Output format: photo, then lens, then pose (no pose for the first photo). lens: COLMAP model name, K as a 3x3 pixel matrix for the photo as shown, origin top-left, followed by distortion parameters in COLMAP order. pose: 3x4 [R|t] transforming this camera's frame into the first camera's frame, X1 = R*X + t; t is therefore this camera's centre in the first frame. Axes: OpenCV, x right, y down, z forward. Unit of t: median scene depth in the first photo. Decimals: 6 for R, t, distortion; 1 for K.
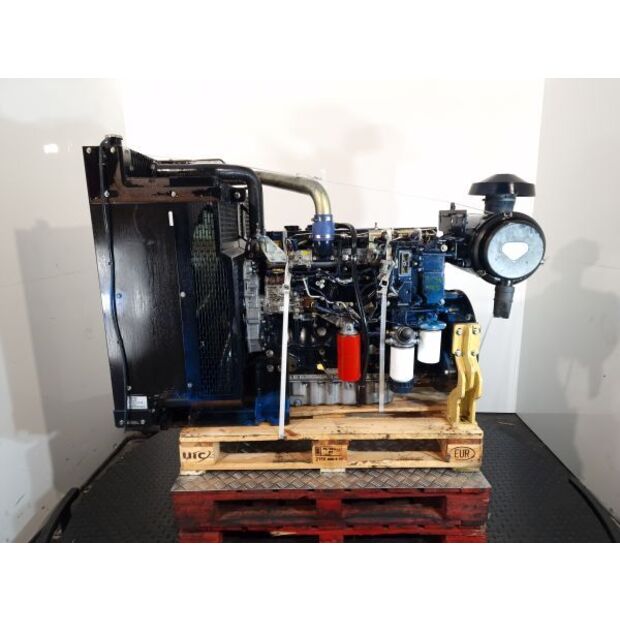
lens RADIAL K [[413.3, 0, 310.0], [0, 413.3, 310.0], [0, 0, 1]] dist [0.002188, 0.000085]
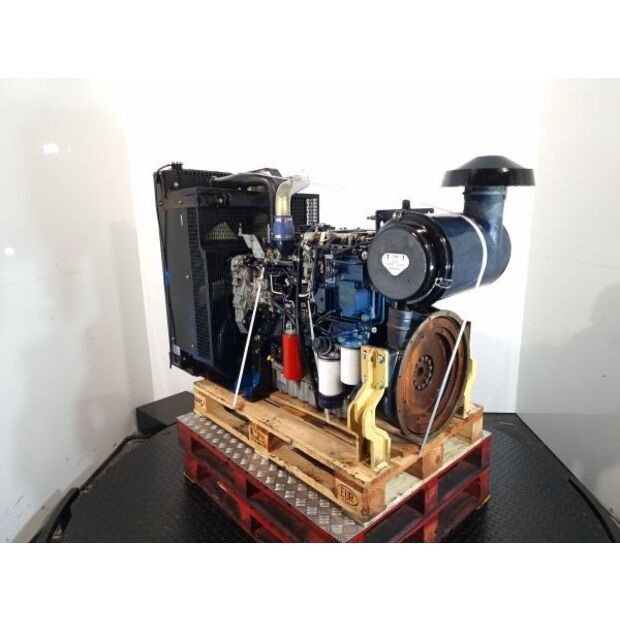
lens RADIAL K [[413.3, 0, 310.0], [0, 413.3, 310.0], [0, 0, 1]] dist [0.002188, 0.000085]
pose [[0.680695, 0.155956, -0.715774, 0.859016], [-0.141944, 0.986638, 0.079986, -0.088428], [0.718684, 0.047153, 0.693736, 0.328064]]
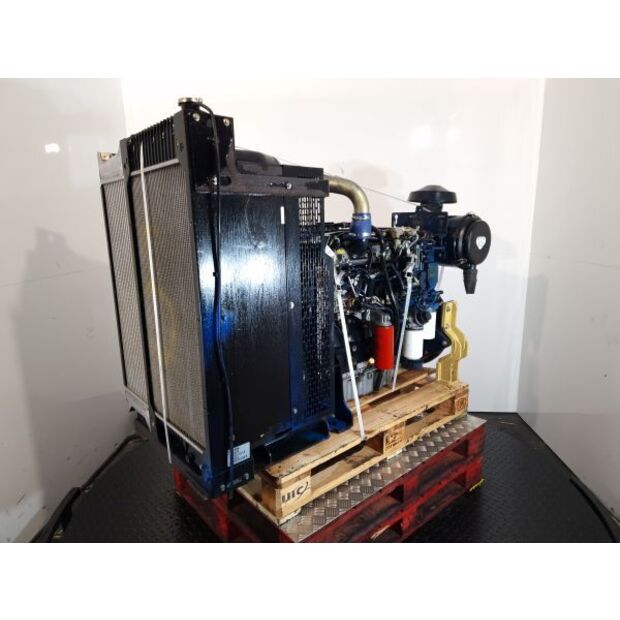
lens RADIAL K [[428.3, 0, 310.0], [0, 428.3, 310.0], [0, 0, 1]] dist [0.005635, 0.001516]
pose [[0.751332, -0.130867, 0.646818, -0.773549], [0.139028, 0.989531, 0.038713, -0.051541], [-0.645113, 0.060840, 0.761661, 0.283630]]
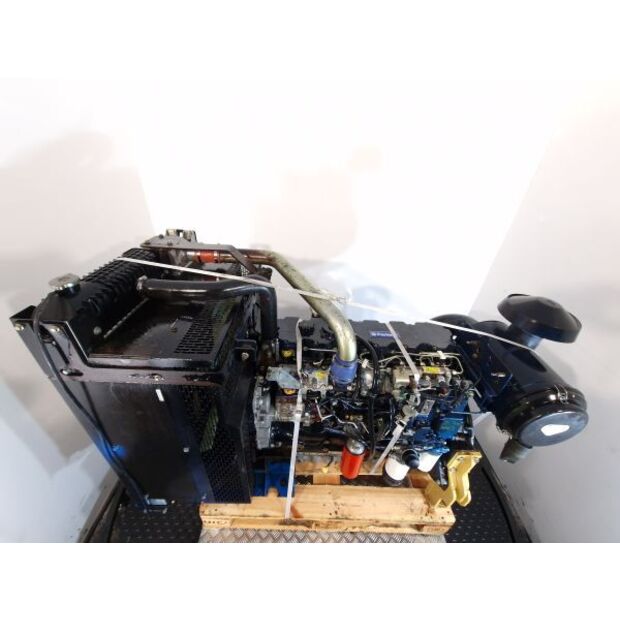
lens RADIAL K [[261.8, 0, 310.0], [0, 261.8, 310.0], [0, 0, 1]] dist [-0.016428, 0.000361]
pose [[0.997033, 0.060556, 0.047527, -0.074771], [-0.073648, 0.930031, 0.360026, -0.505149], [-0.022400, -0.362458, 0.931731, 0.522384]]
